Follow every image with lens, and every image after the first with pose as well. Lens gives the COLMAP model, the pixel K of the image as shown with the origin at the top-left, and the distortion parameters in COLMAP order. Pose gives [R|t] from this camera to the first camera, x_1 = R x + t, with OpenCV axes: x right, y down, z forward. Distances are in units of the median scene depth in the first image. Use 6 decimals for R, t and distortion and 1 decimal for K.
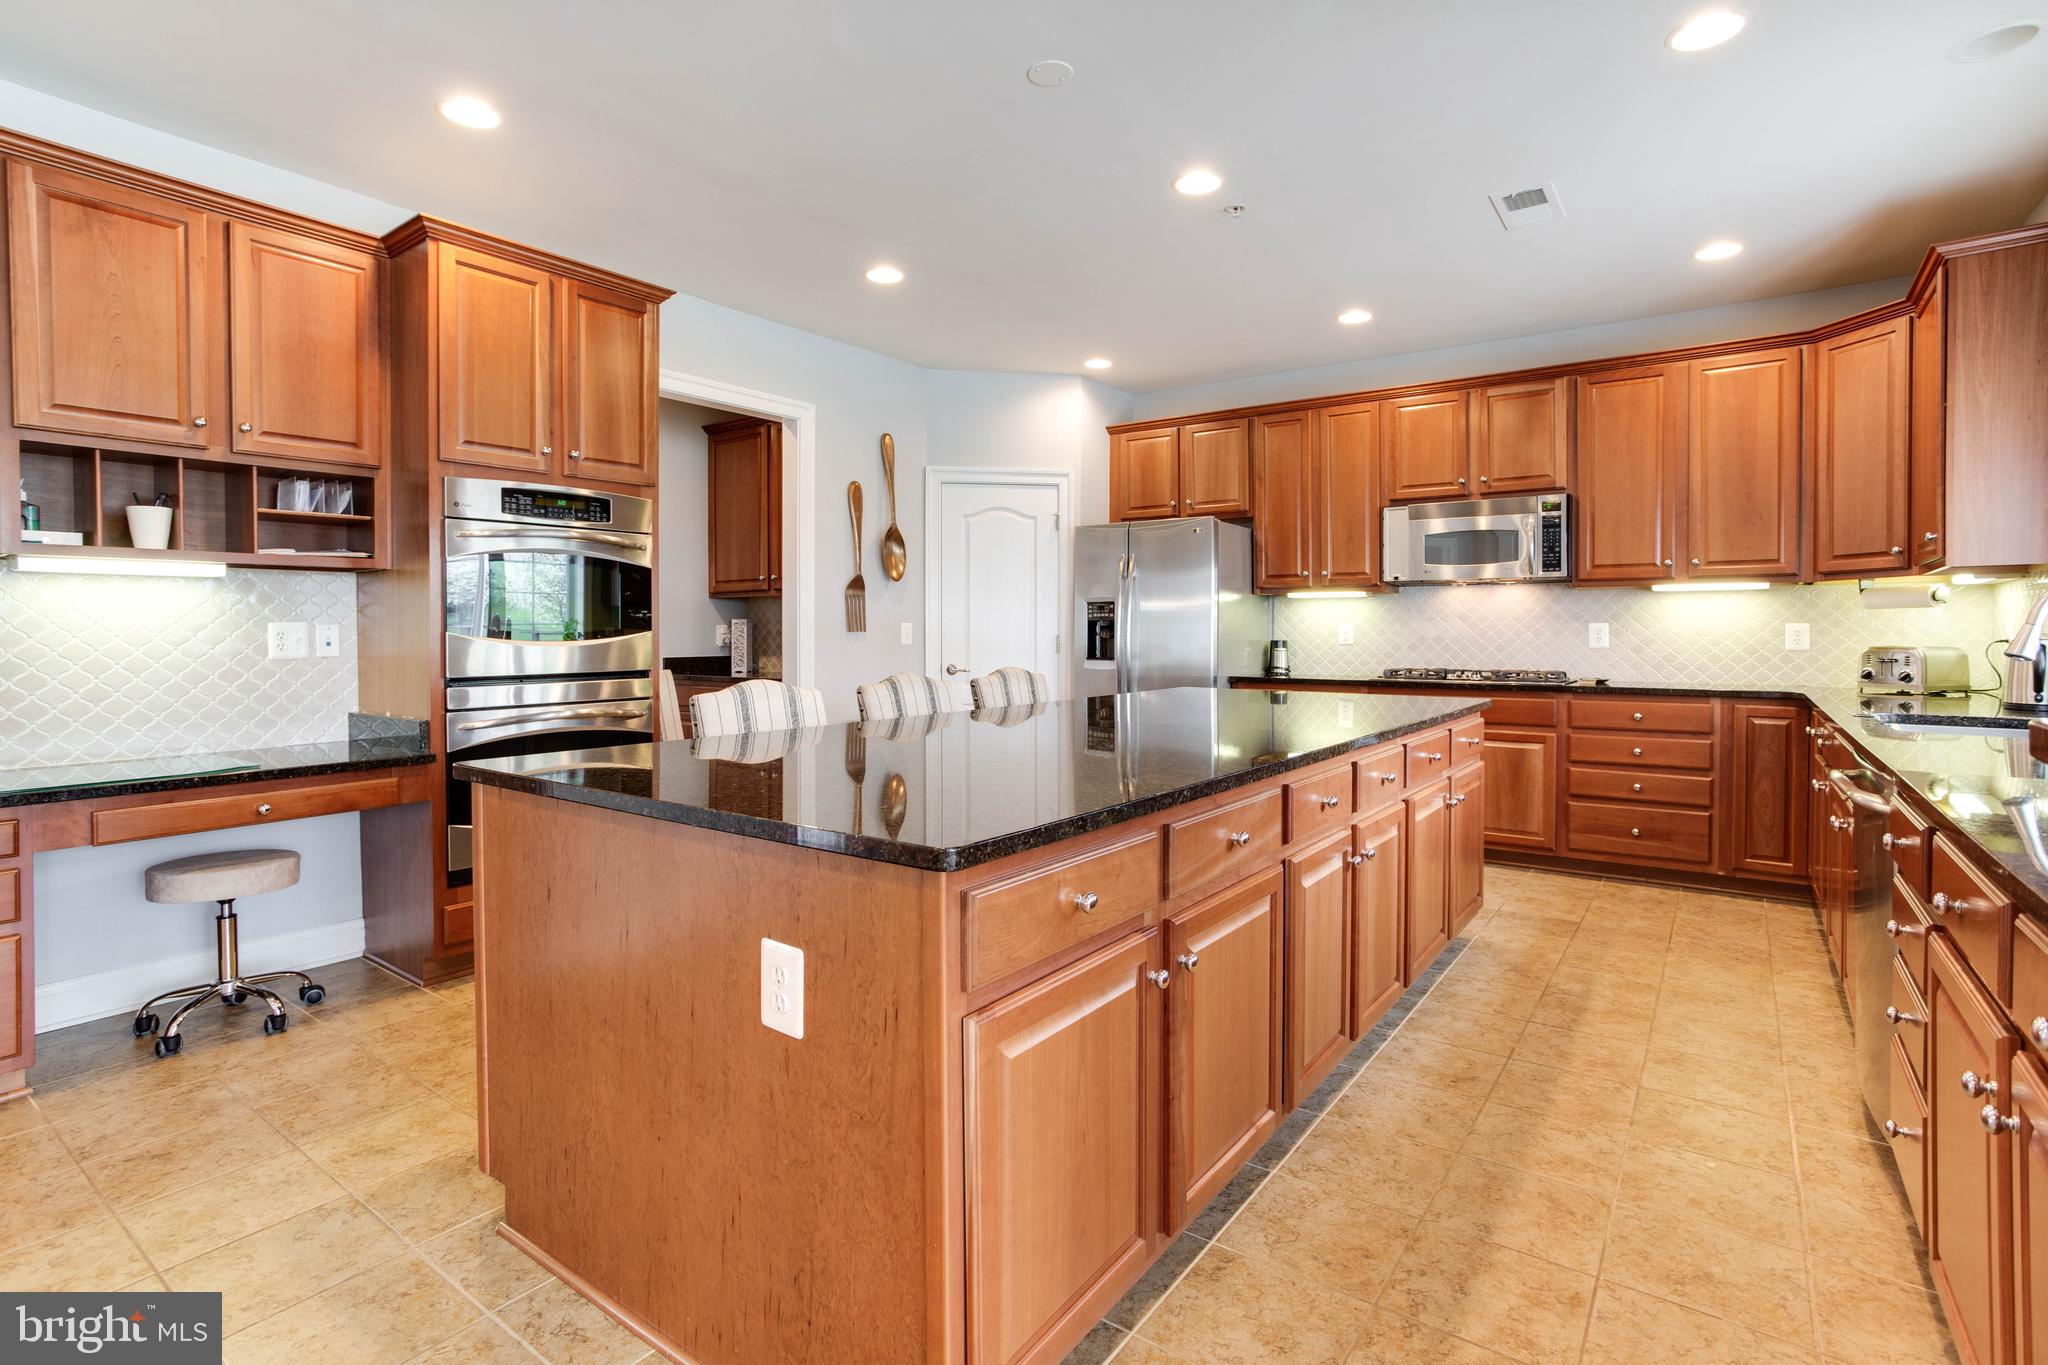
lens RADIAL K [[988.1, 0, 1023.4], [0, 988.1, 643.6], [0, 0, 1]] dist [-0.053146, 0.032684]
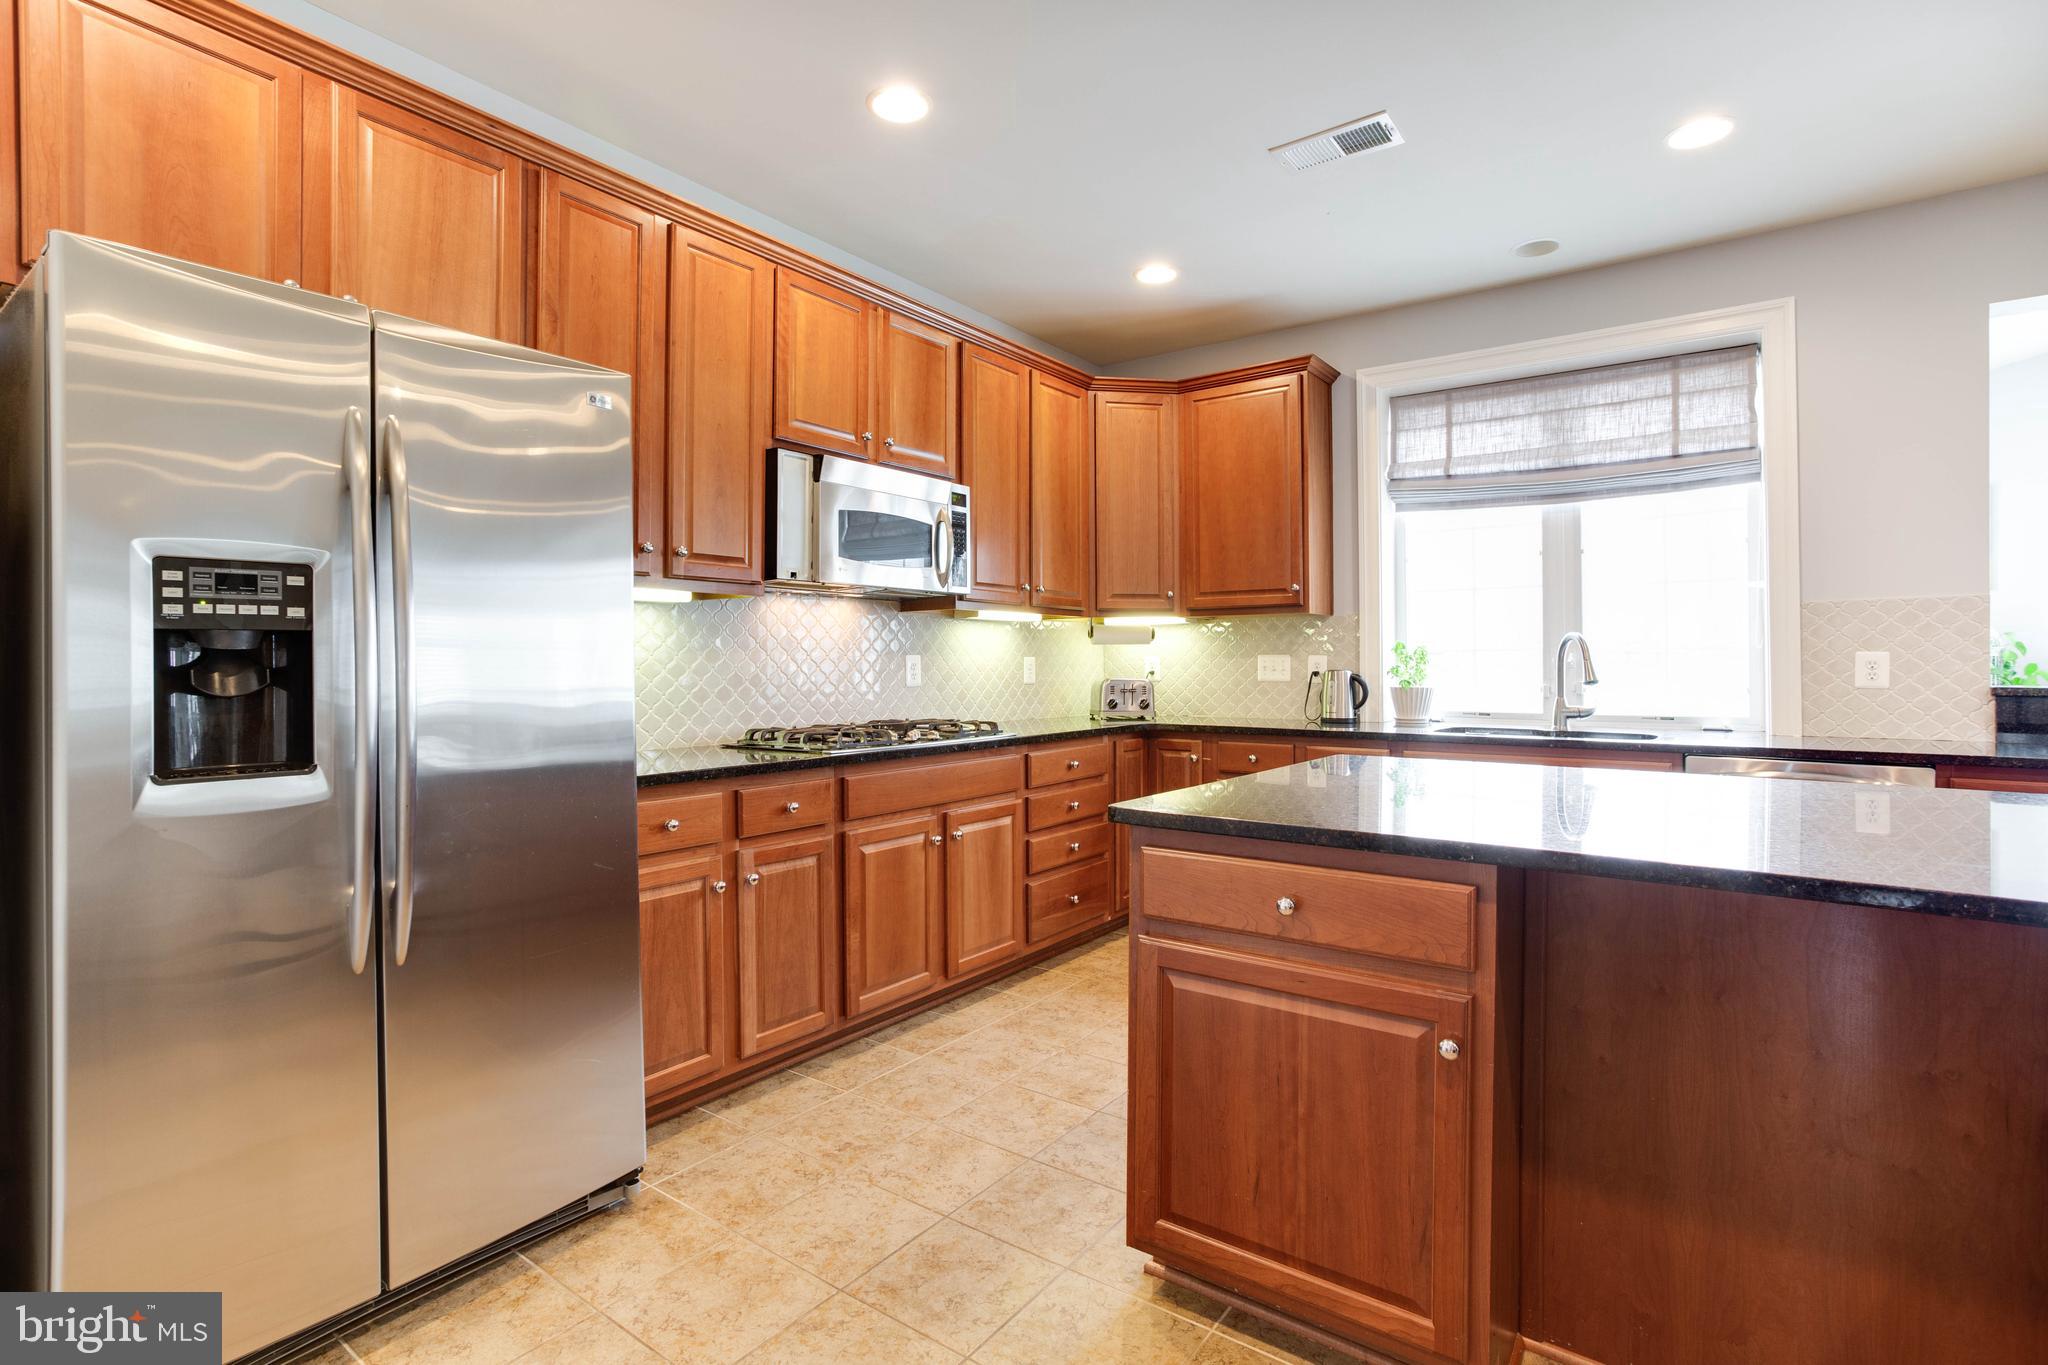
lens RADIAL K [[974.2, 0, 1041.3], [0, 974.2, 653.8], [0, 0, 1]] dist [-0.066023, 0.038046]
pose [[-0.006321, 0.009836, 0.999932, -0.223180], [0.014283, 0.999851, -0.009745, -0.014496], [-0.999878, 0.014220, -0.006460, 1.001322]]
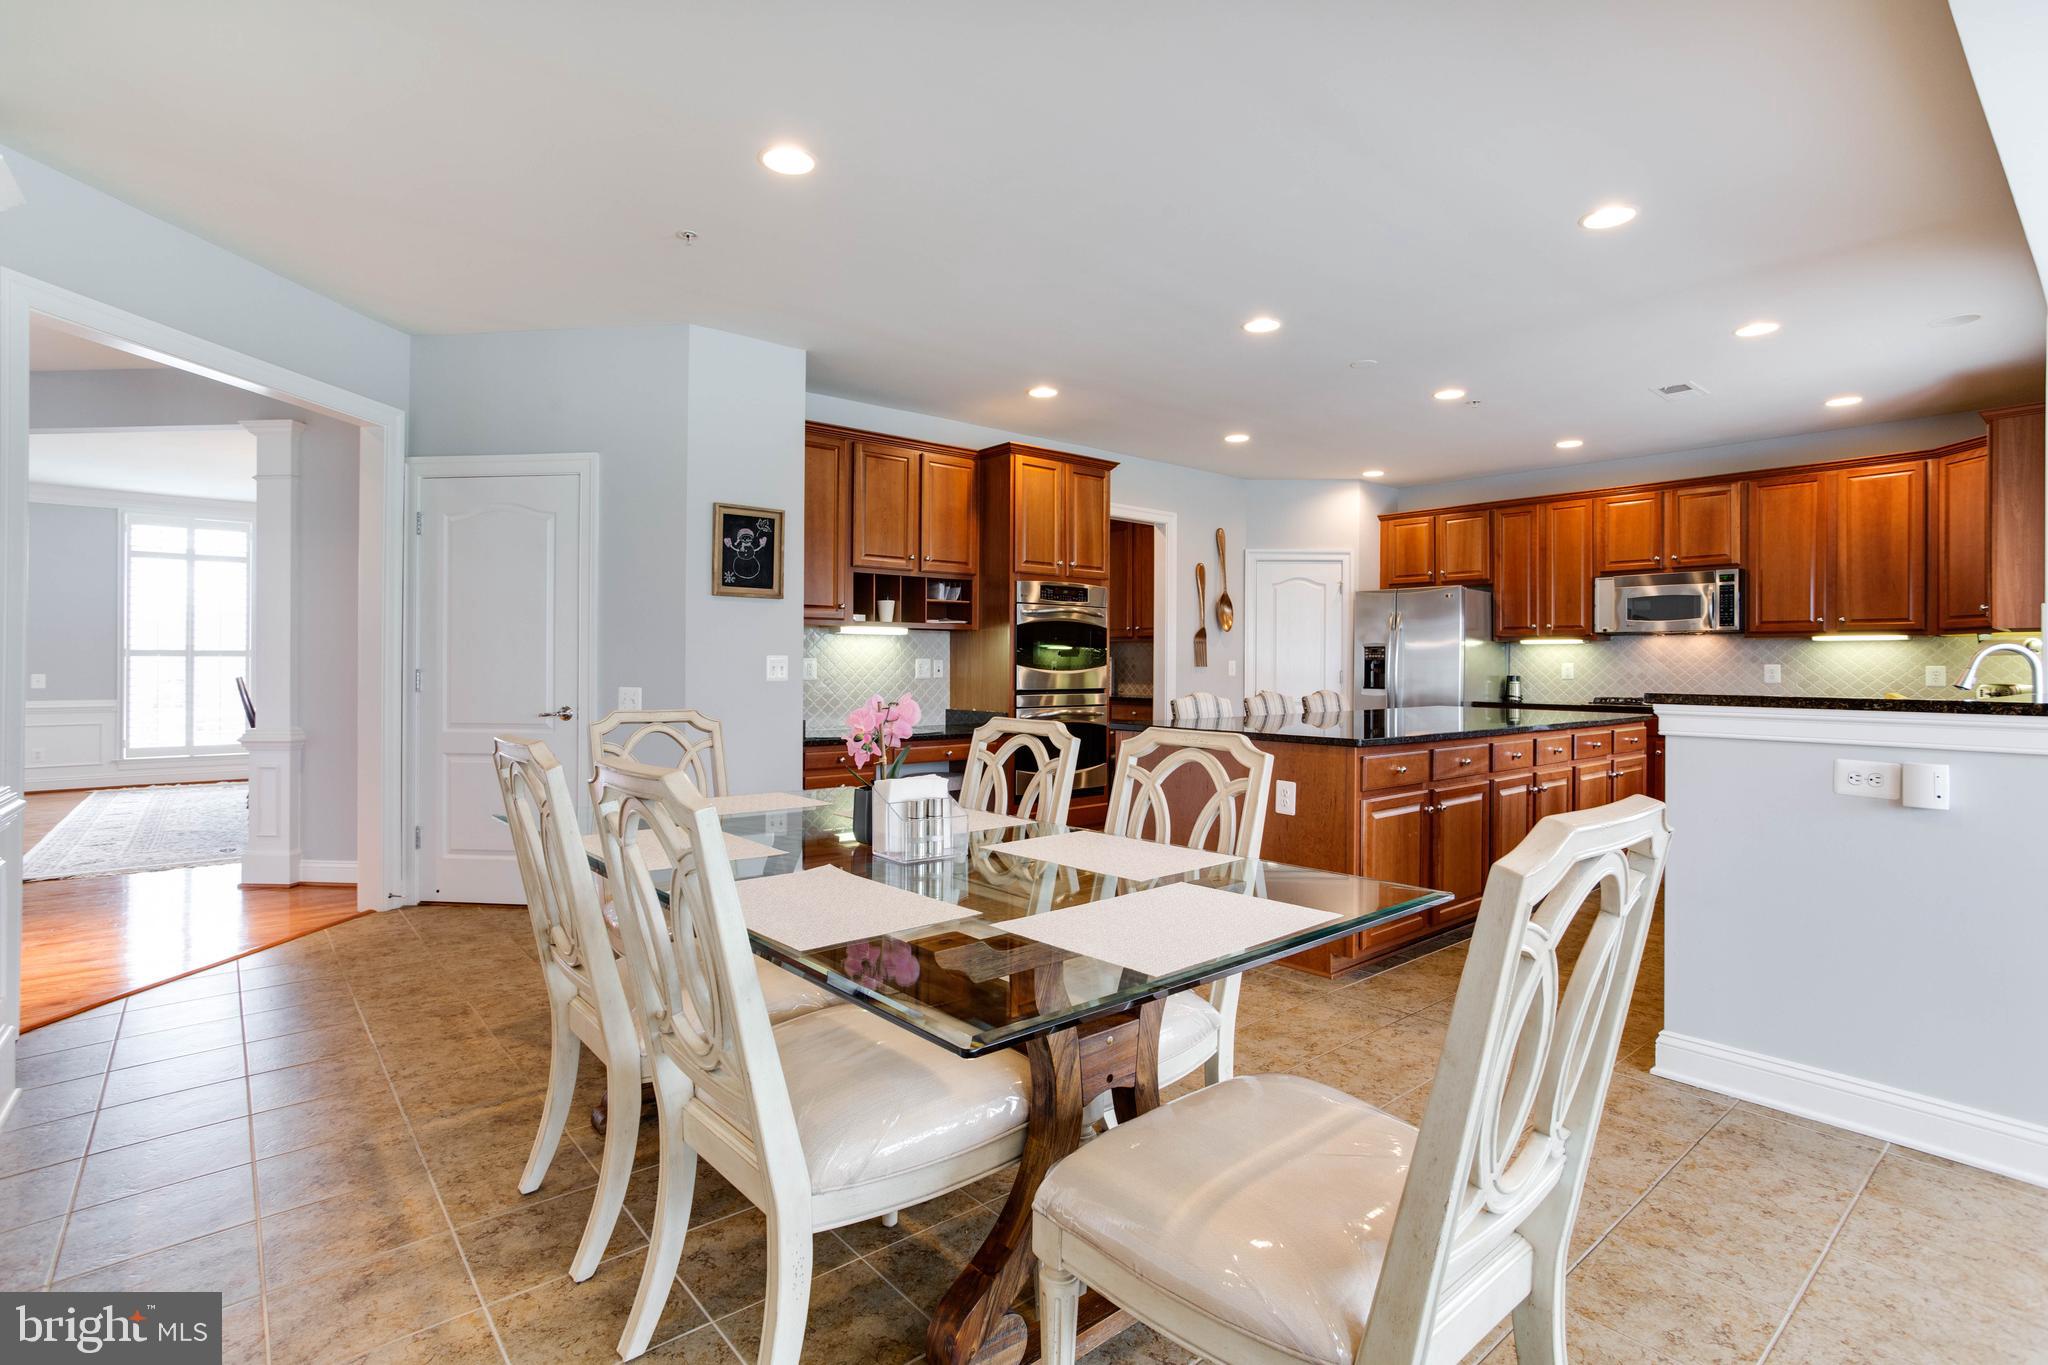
lens RADIAL K [[977.8, 0, 1061.1], [0, 977.8, 655.1], [0, 0, 1]] dist [-0.003559, 0.000660]
pose [[0.978937, 0.006291, -0.204067, -0.091160], [-0.010816, 0.999720, -0.021068, 0.004739], [0.203877, 0.022831, 0.978730, -0.544566]]
